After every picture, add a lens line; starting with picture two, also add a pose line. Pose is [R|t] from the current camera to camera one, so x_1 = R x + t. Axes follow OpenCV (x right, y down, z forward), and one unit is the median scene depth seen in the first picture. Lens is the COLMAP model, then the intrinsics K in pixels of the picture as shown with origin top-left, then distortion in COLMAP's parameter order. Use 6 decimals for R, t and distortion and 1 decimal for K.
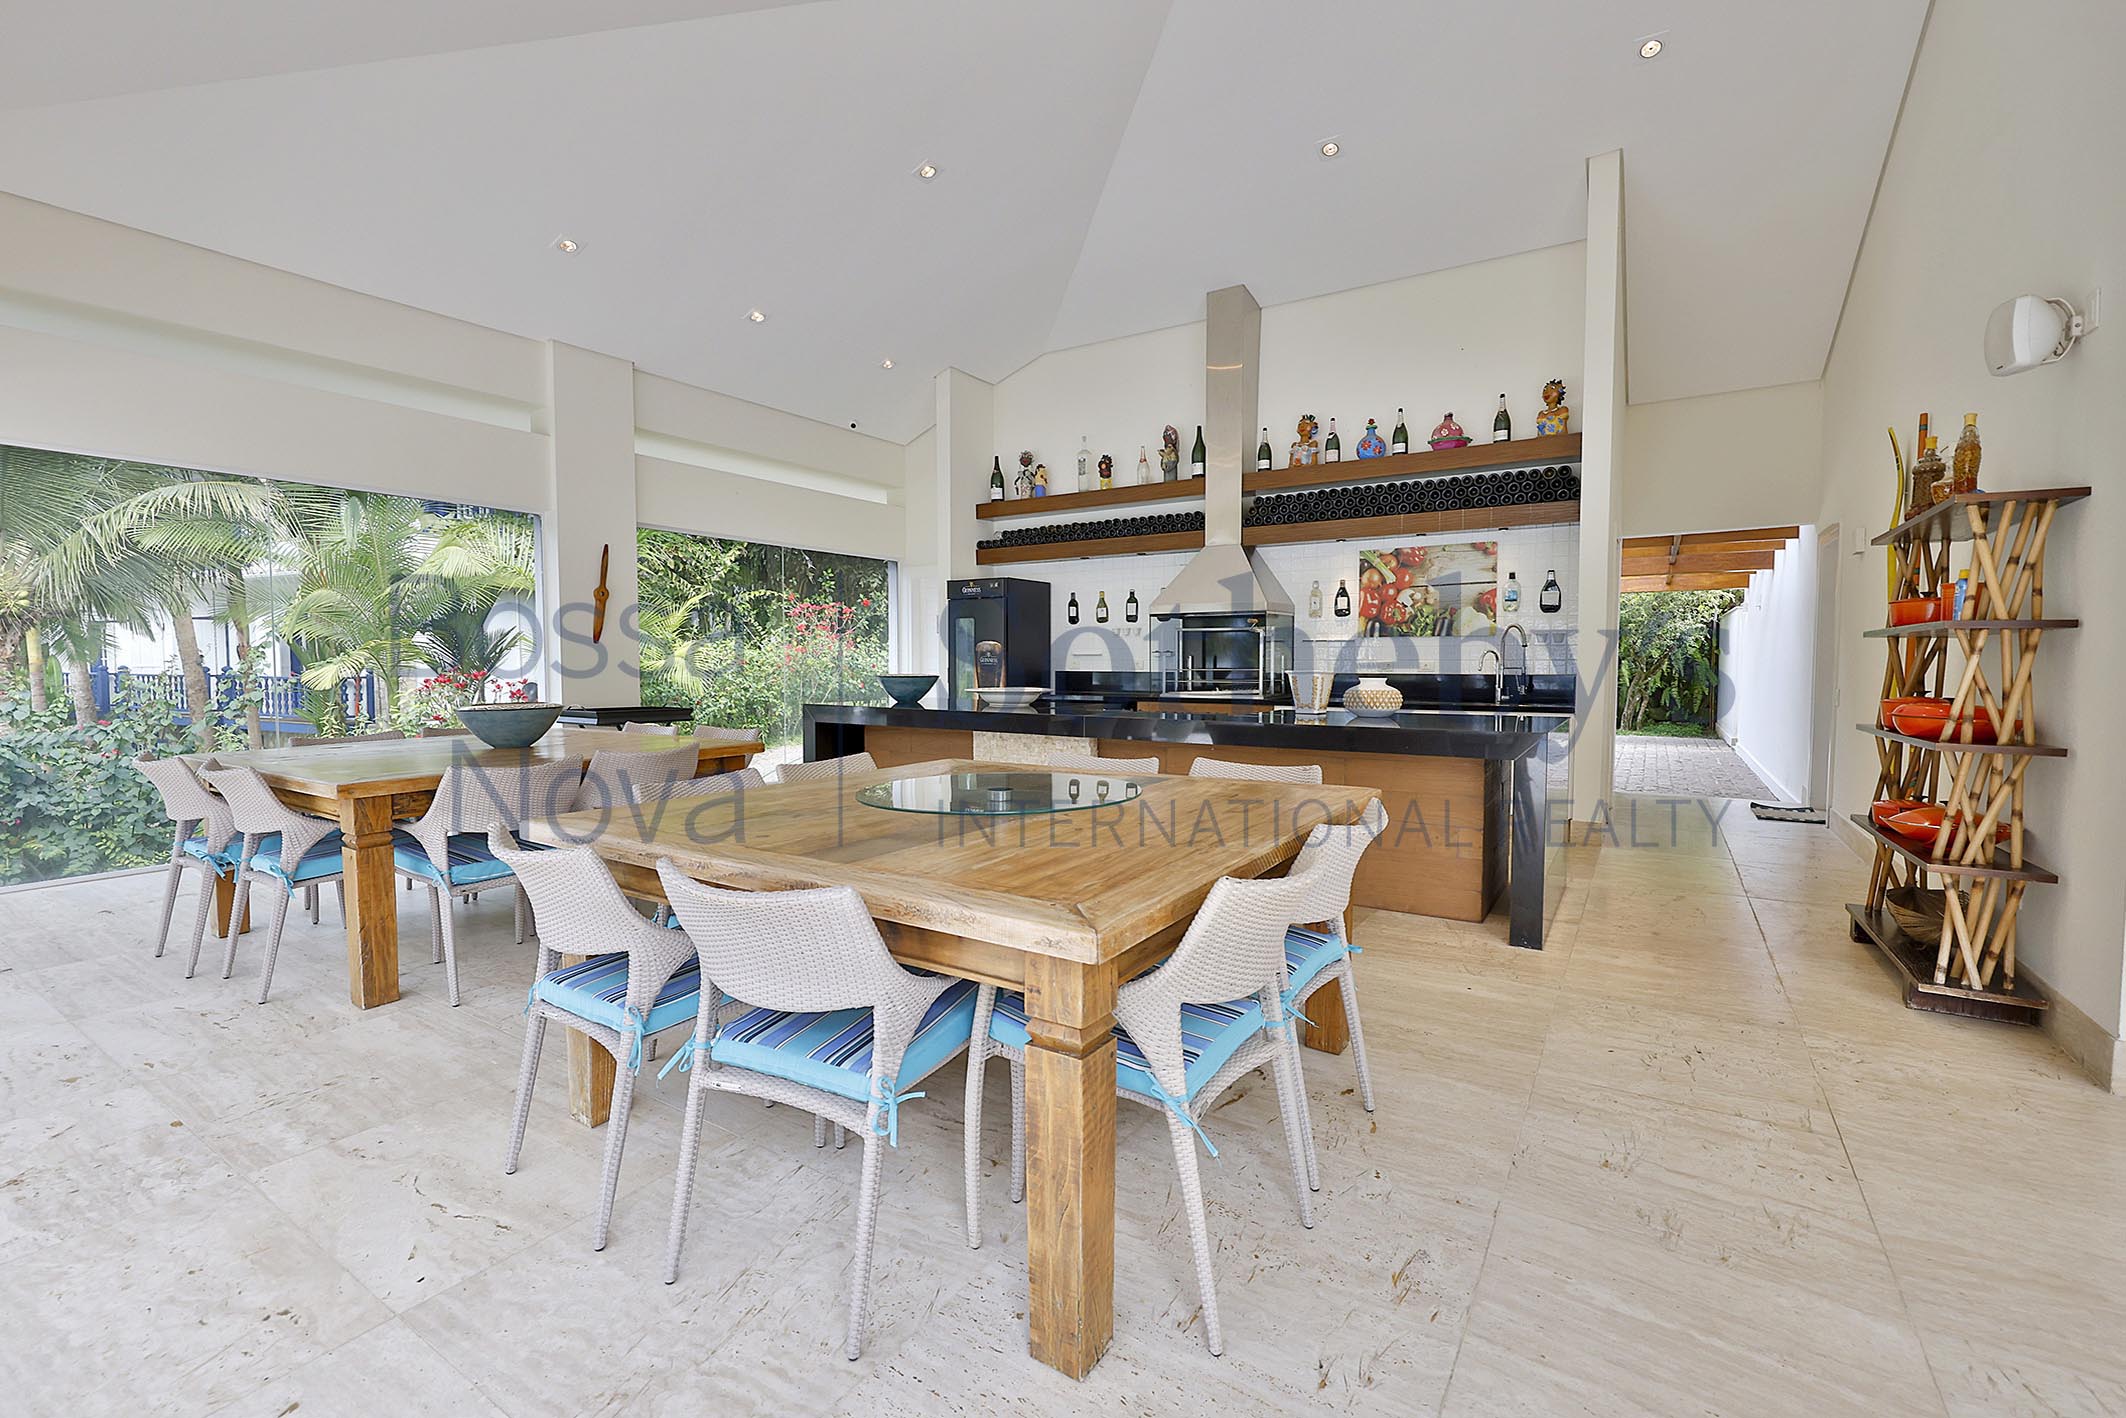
lens RADIAL K [[911.8, 0, 1056.9], [0, 911.8, 709.0], [0, 0, 1]] dist [-0.001460, -0.000190]
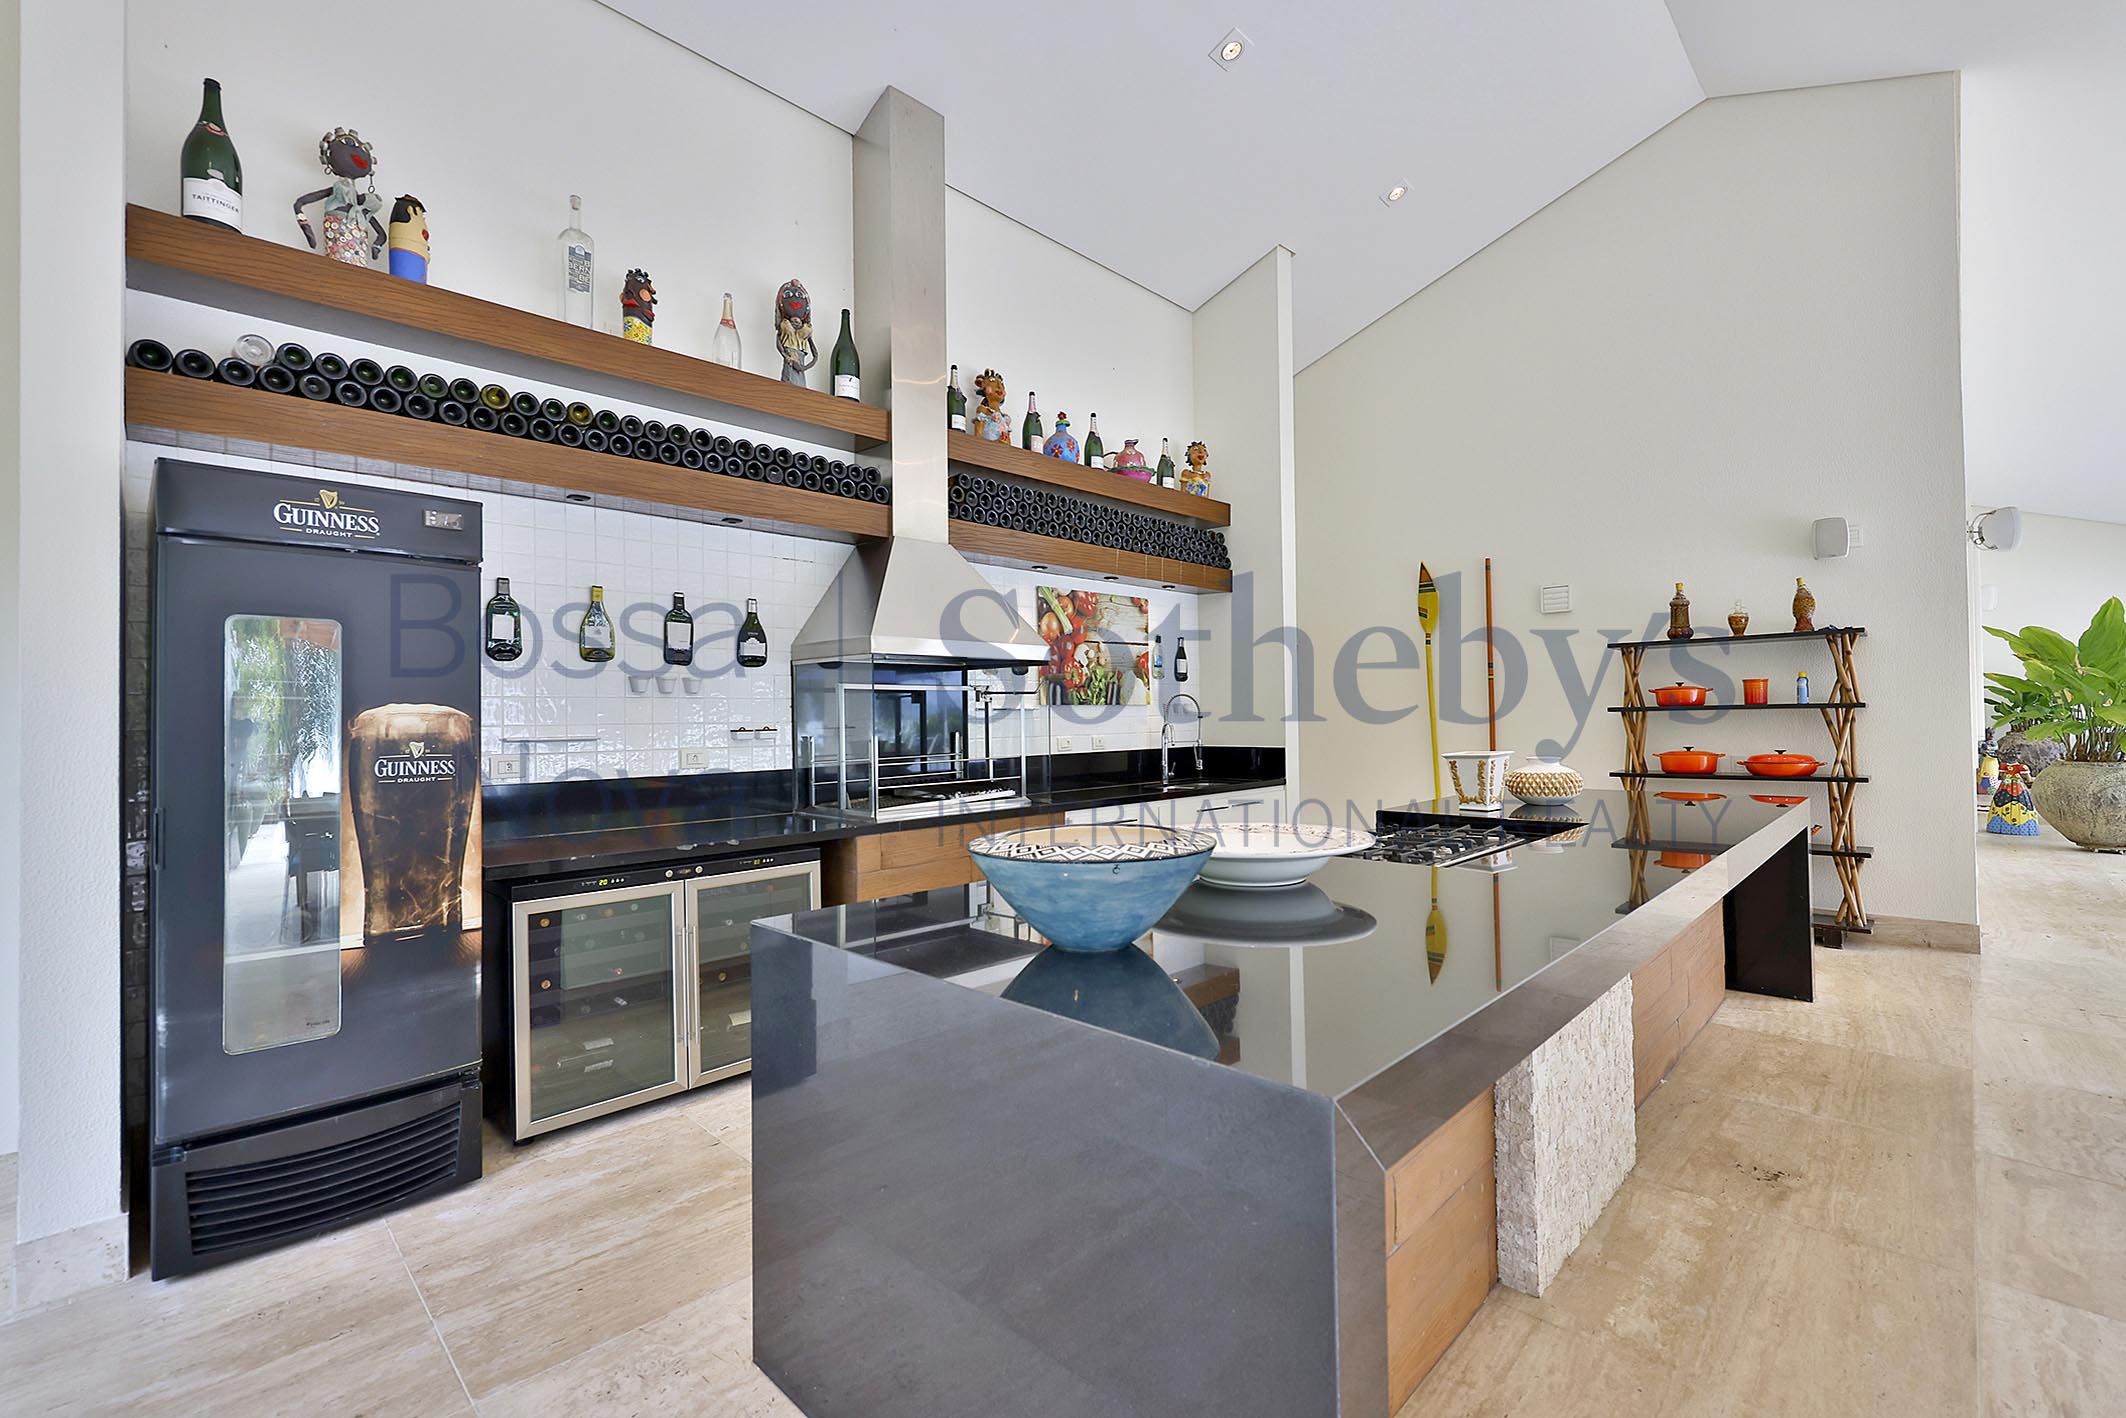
lens RADIAL K [[911.6, 0, 1063.0], [0, 911.6, 709.0], [0, 0, 1]] dist [-0.003831, 0.000295]
pose [[0.197126, 0.005200, 0.980364, -0.364820], [0.066076, 0.997642, -0.018578, -0.060419], [-0.978149, 0.068441, 0.196318, 0.832635]]
